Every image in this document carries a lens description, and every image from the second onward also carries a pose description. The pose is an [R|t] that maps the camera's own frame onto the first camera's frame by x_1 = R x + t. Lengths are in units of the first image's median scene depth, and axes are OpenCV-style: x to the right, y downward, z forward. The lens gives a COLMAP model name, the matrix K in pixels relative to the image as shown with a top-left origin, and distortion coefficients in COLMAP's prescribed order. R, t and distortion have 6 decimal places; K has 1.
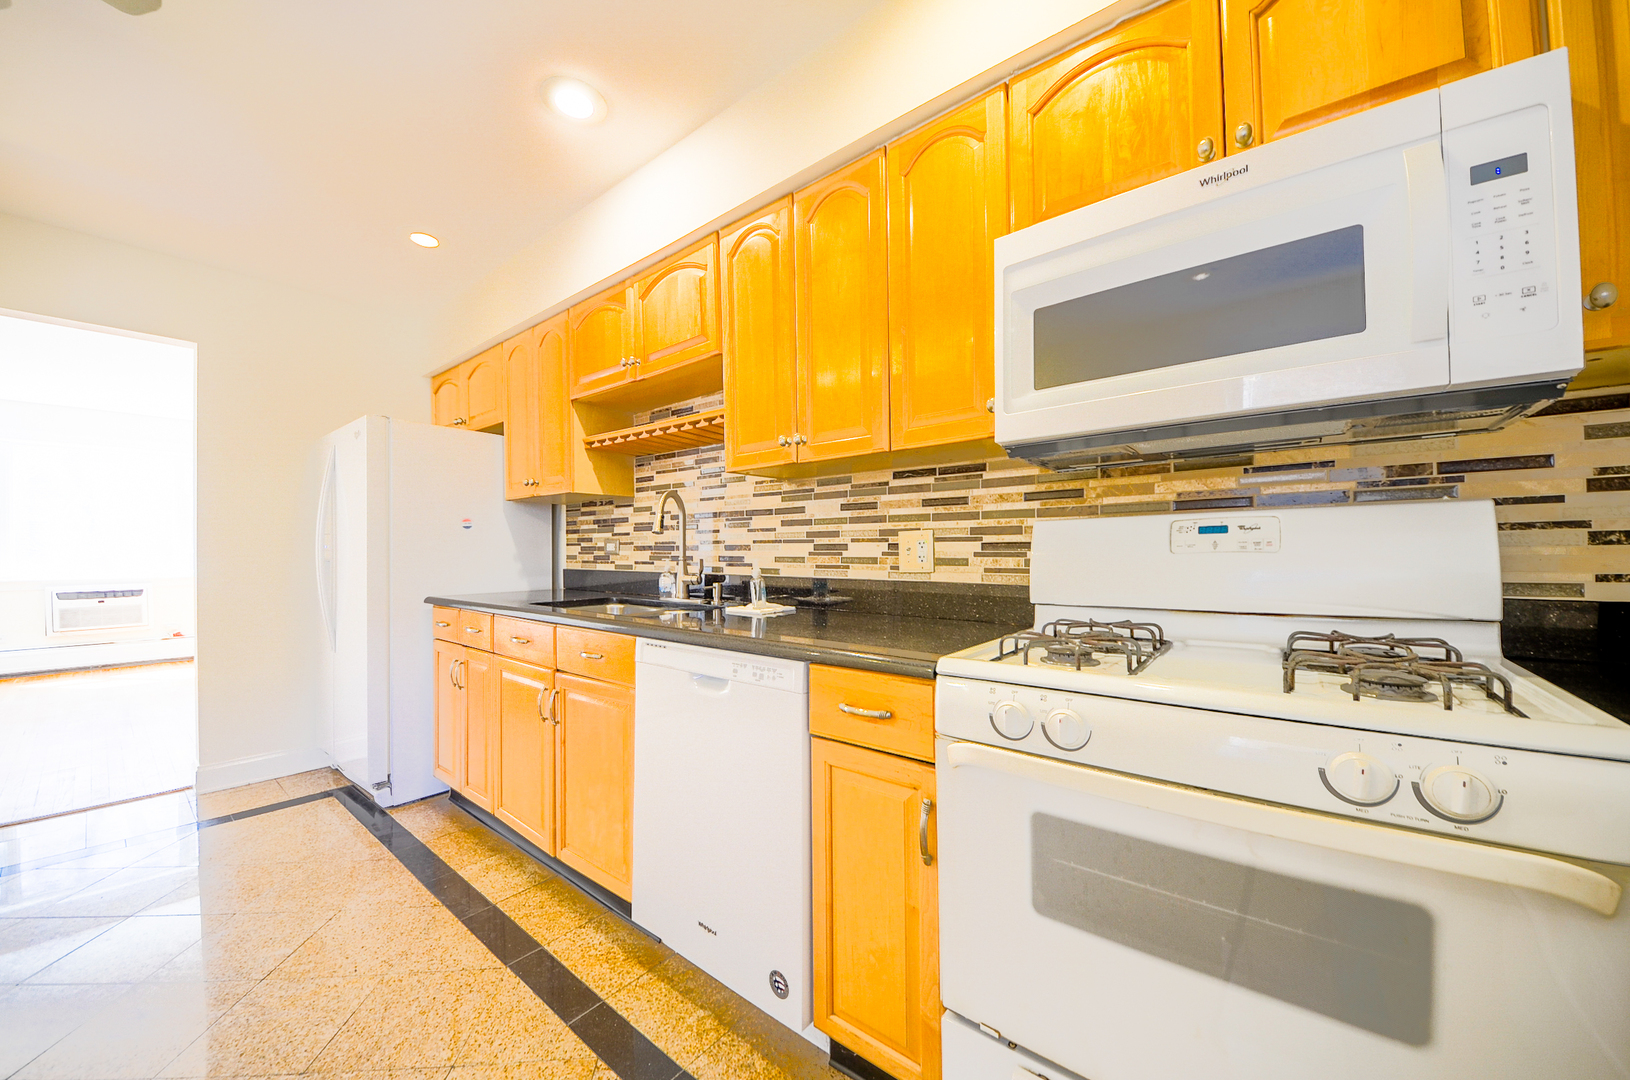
lens RADIAL K [[597.4, 0, 812.8], [0, 597.4, 544.0], [0, 0, 1]] dist [0.005795, -0.000883]
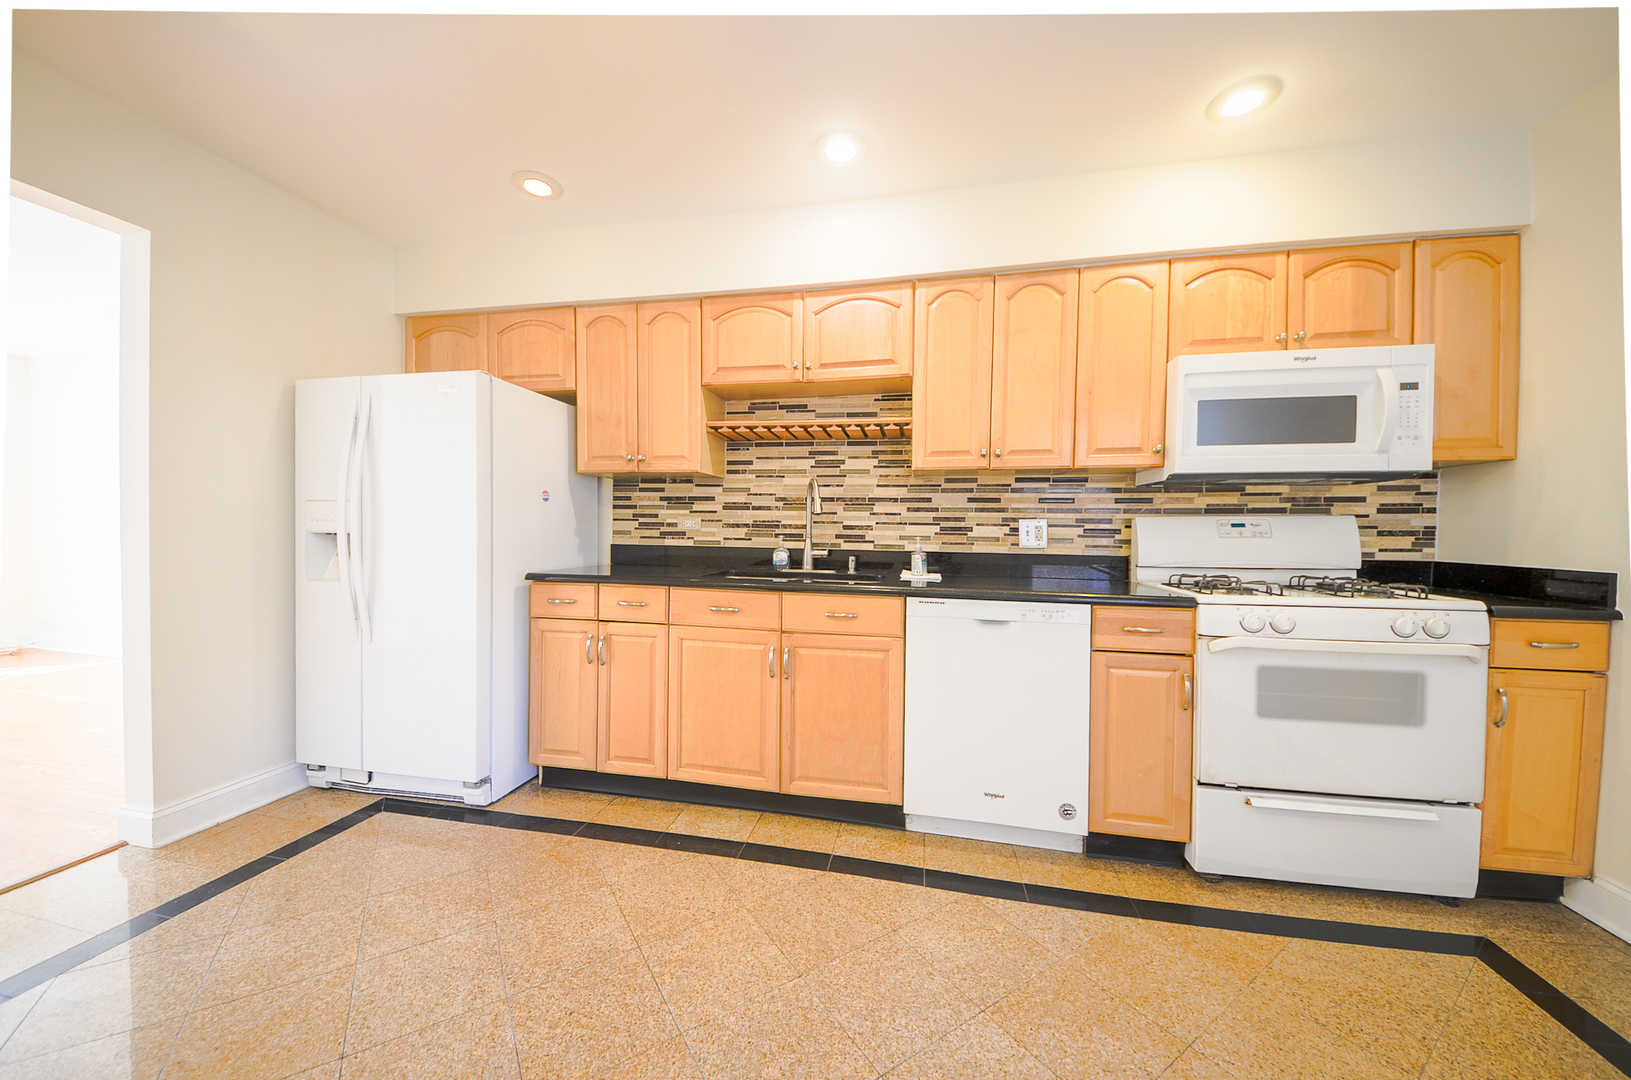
lens RADIAL K [[597.8, 0, 782.3], [0, 597.8, 530.5], [0, 0, 1]] dist [0.005795, -0.000883]
pose [[0.890354, 0.013098, 0.455080, -1.002938], [-0.021938, 0.999659, 0.014149, -0.001928], [-0.454739, -0.022582, 0.890338, -0.022659]]
